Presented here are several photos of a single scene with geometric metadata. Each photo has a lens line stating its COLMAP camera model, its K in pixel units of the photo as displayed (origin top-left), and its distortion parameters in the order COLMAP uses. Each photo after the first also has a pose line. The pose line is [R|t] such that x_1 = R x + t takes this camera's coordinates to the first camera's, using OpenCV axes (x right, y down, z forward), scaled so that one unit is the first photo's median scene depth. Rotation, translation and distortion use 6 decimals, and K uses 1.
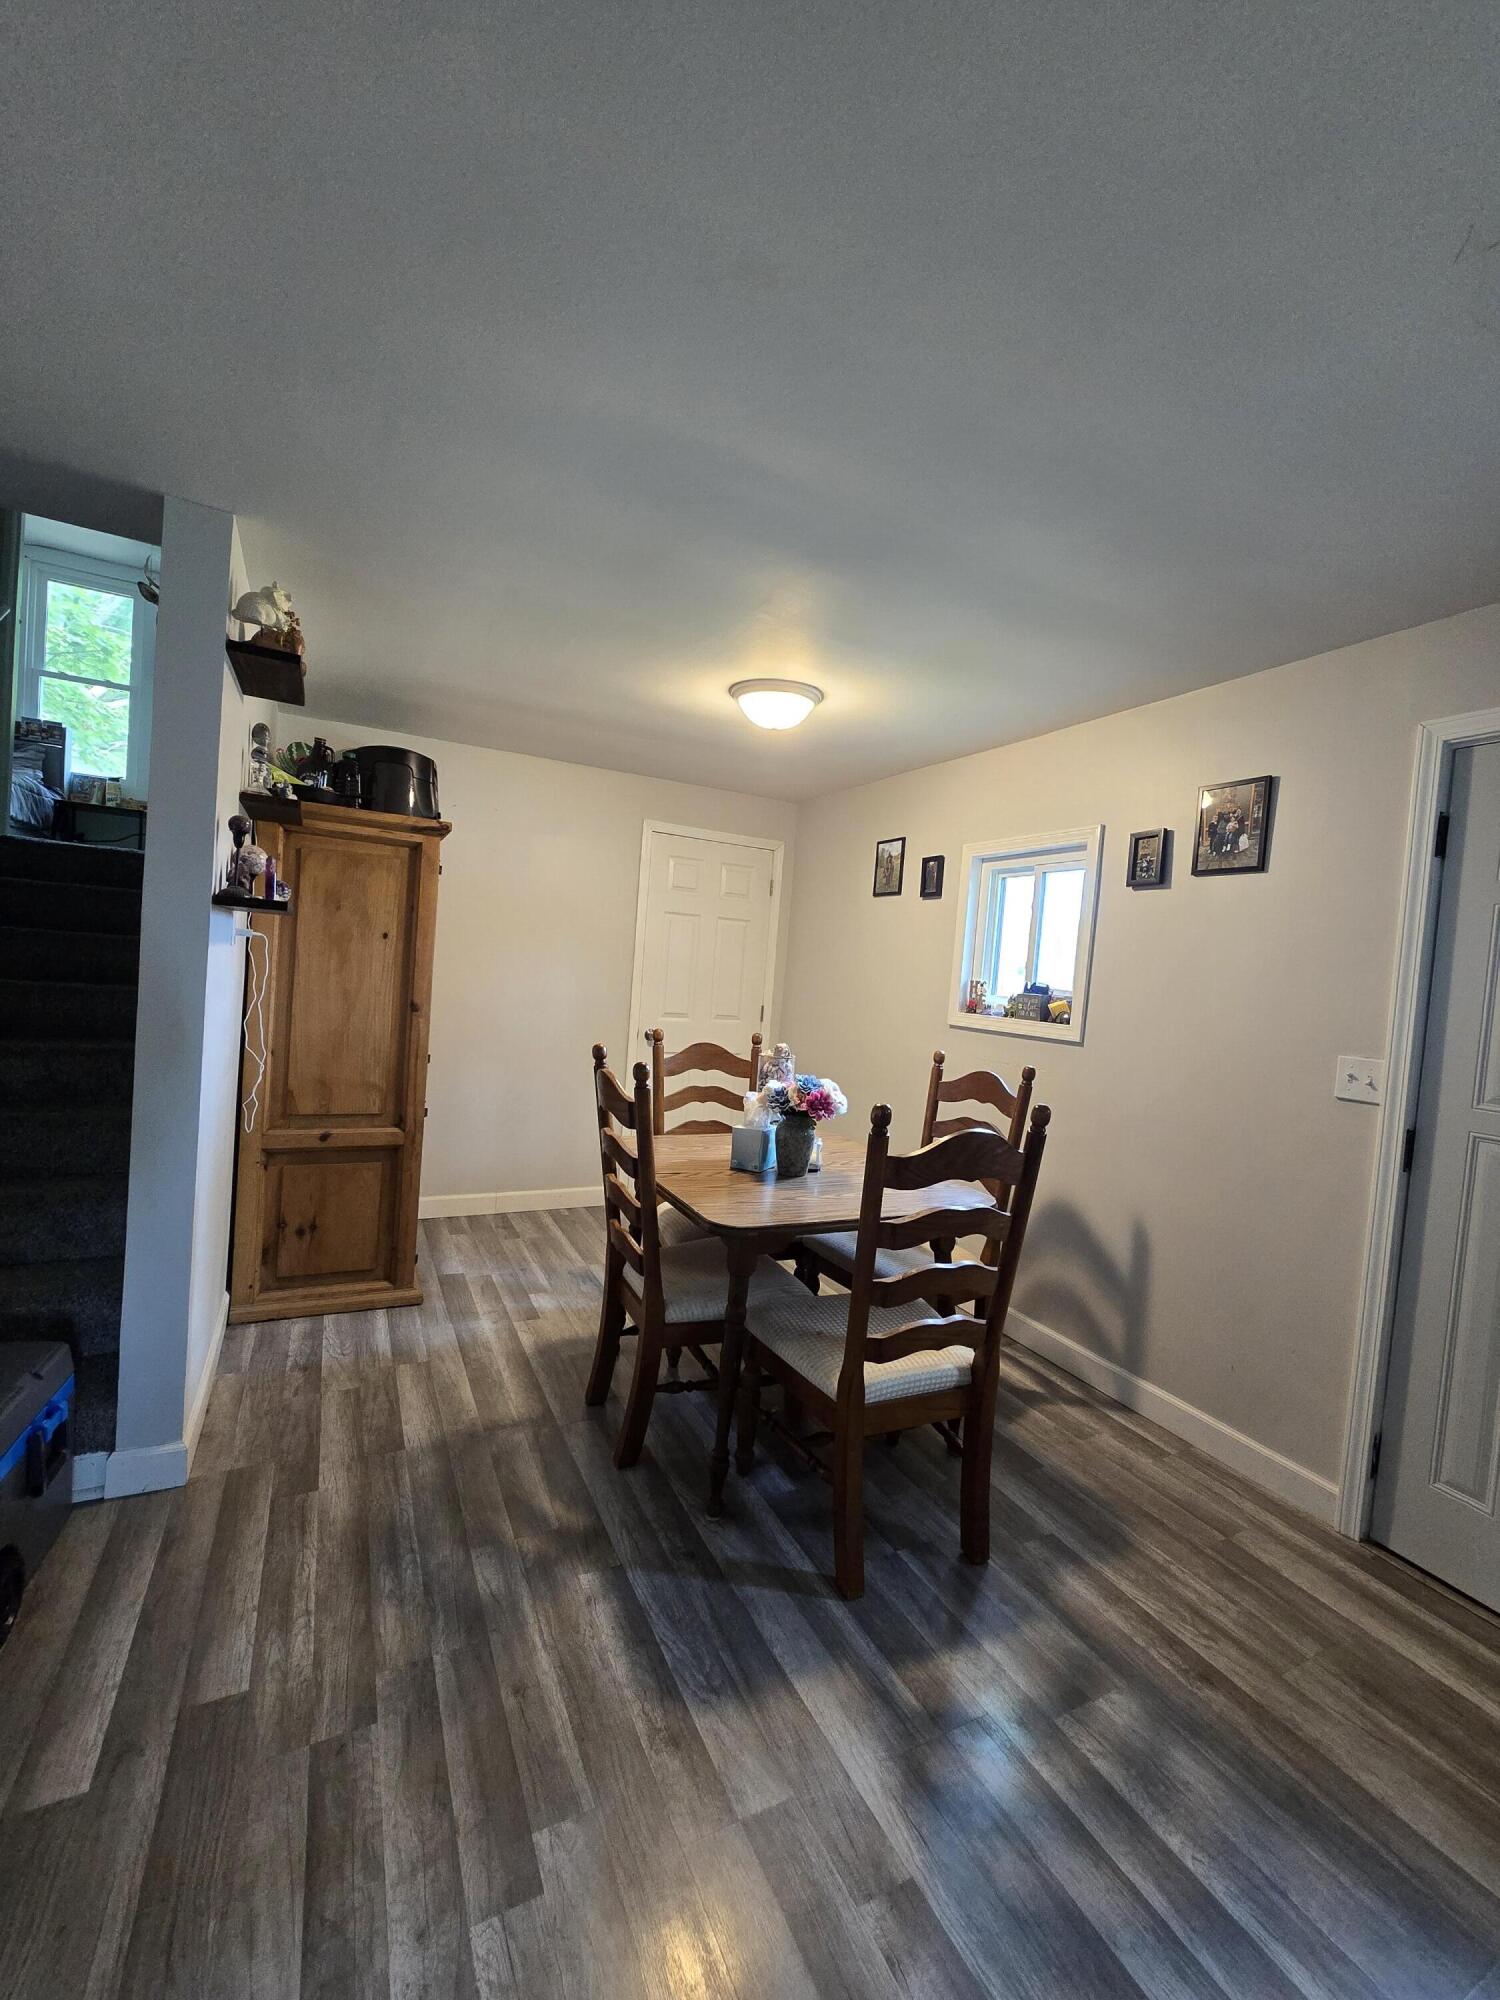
lens RADIAL K [[813.8, 0, 750.0], [0, 813.8, 1000.0], [0, 0, 1]] dist [-0.007823, 0.000140]
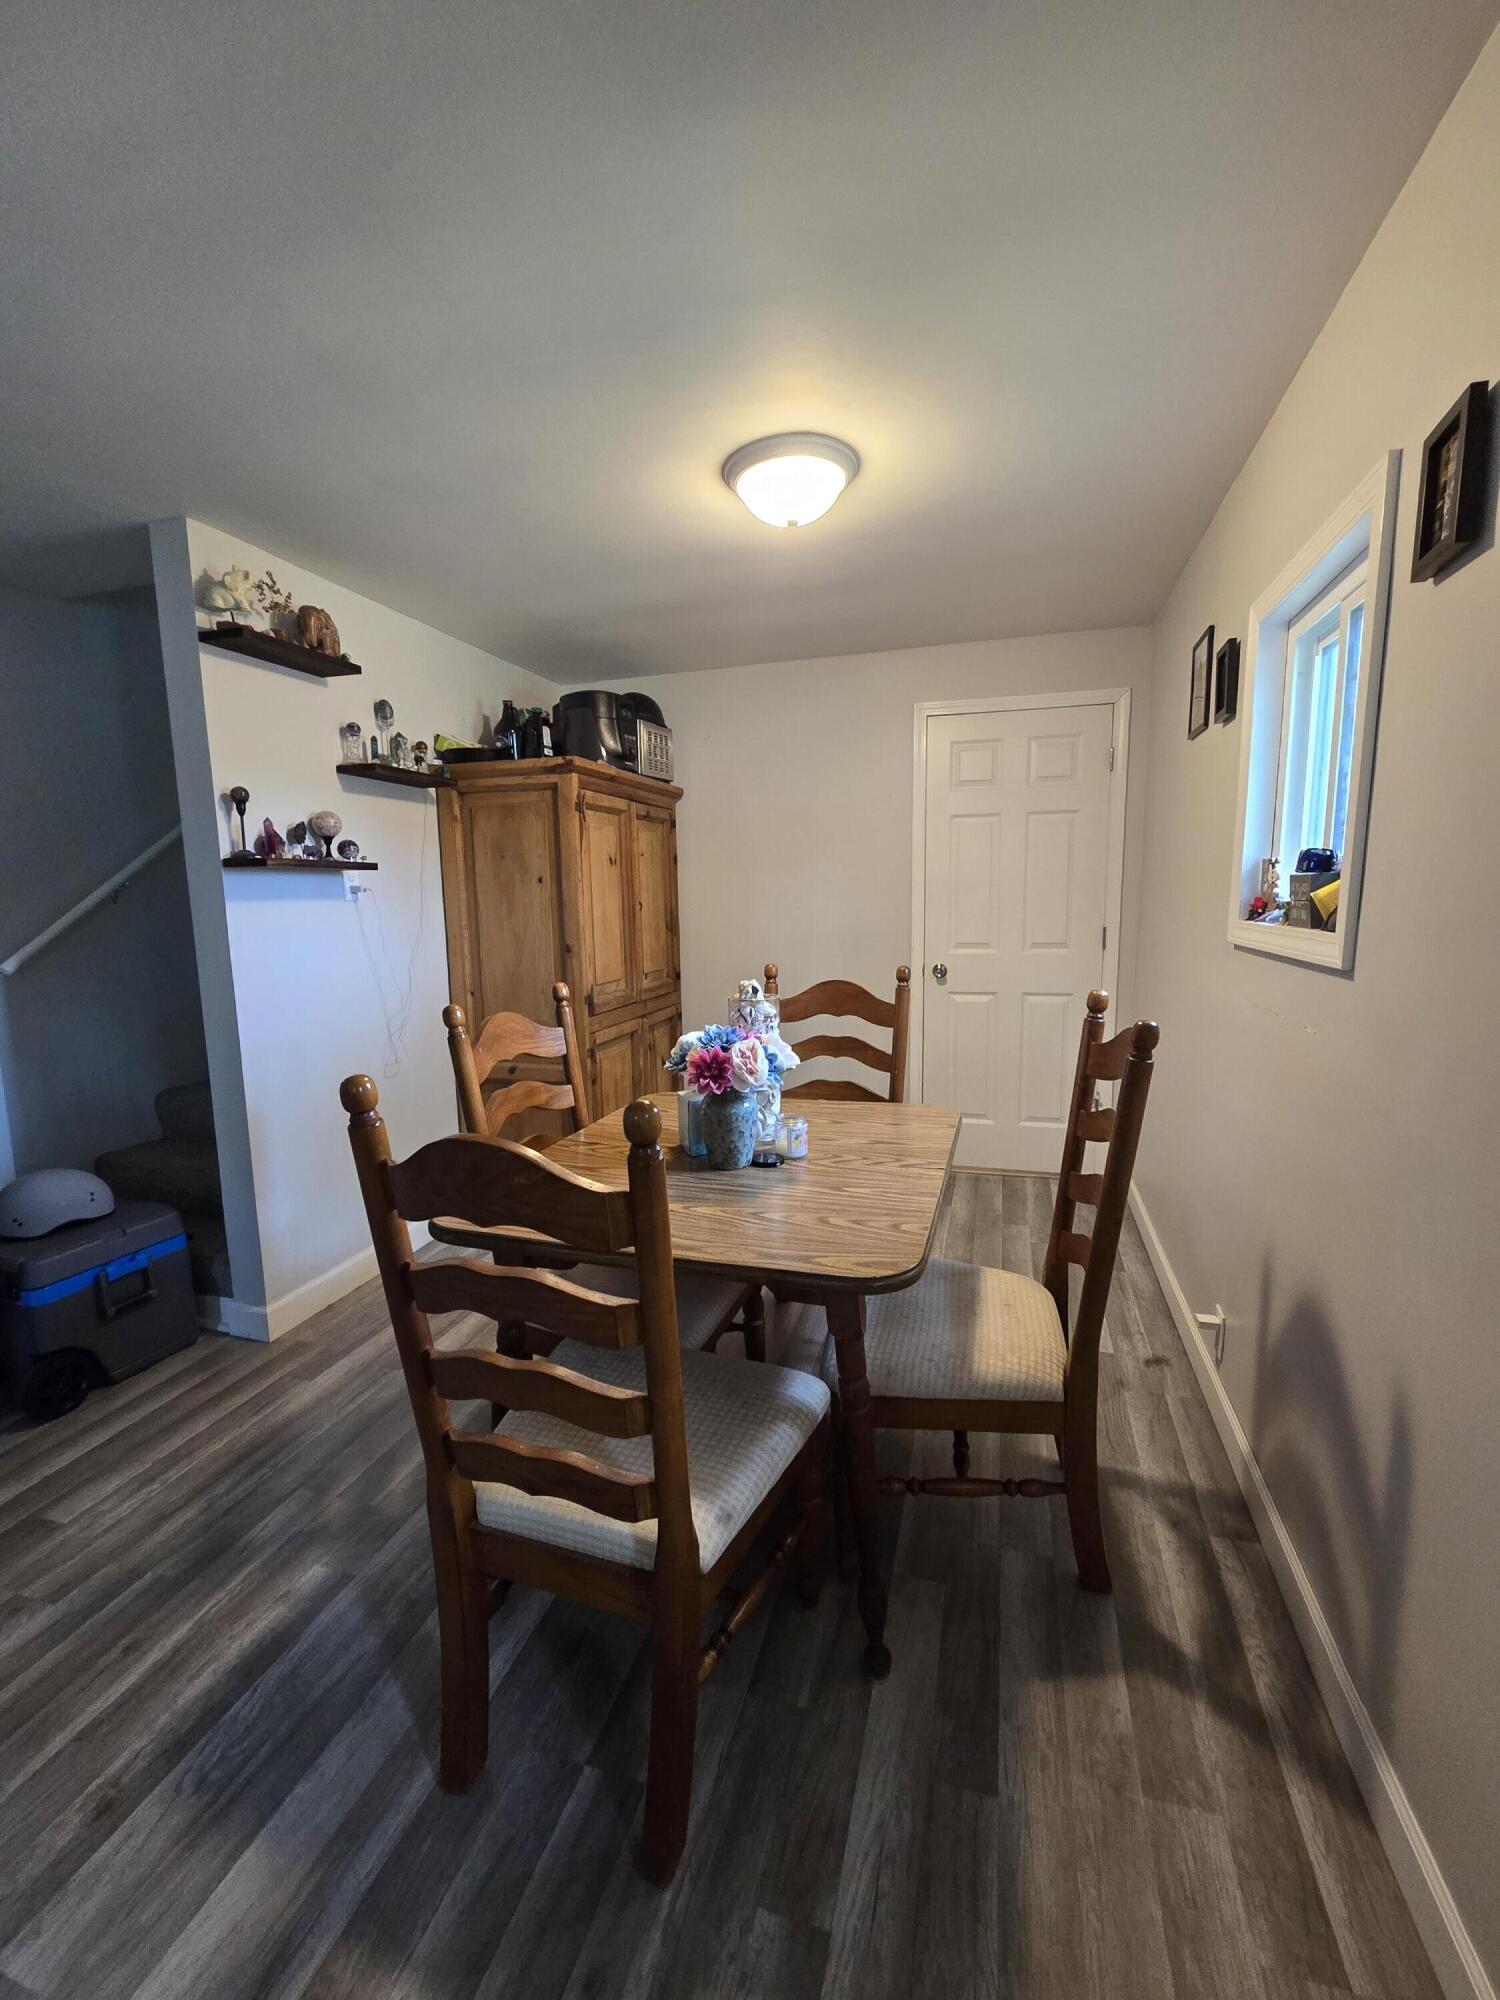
lens RADIAL K [[806.6, 0, 759.8], [0, 806.6, 1007.4], [0, 0, 1]] dist [-0.001258, 0.000298]
pose [[0.730681, 0.011178, -0.682627, 0.487472], [0.044729, 0.996934, 0.064202, 0.030562], [0.681252, -0.077444, 0.727941, 0.462474]]
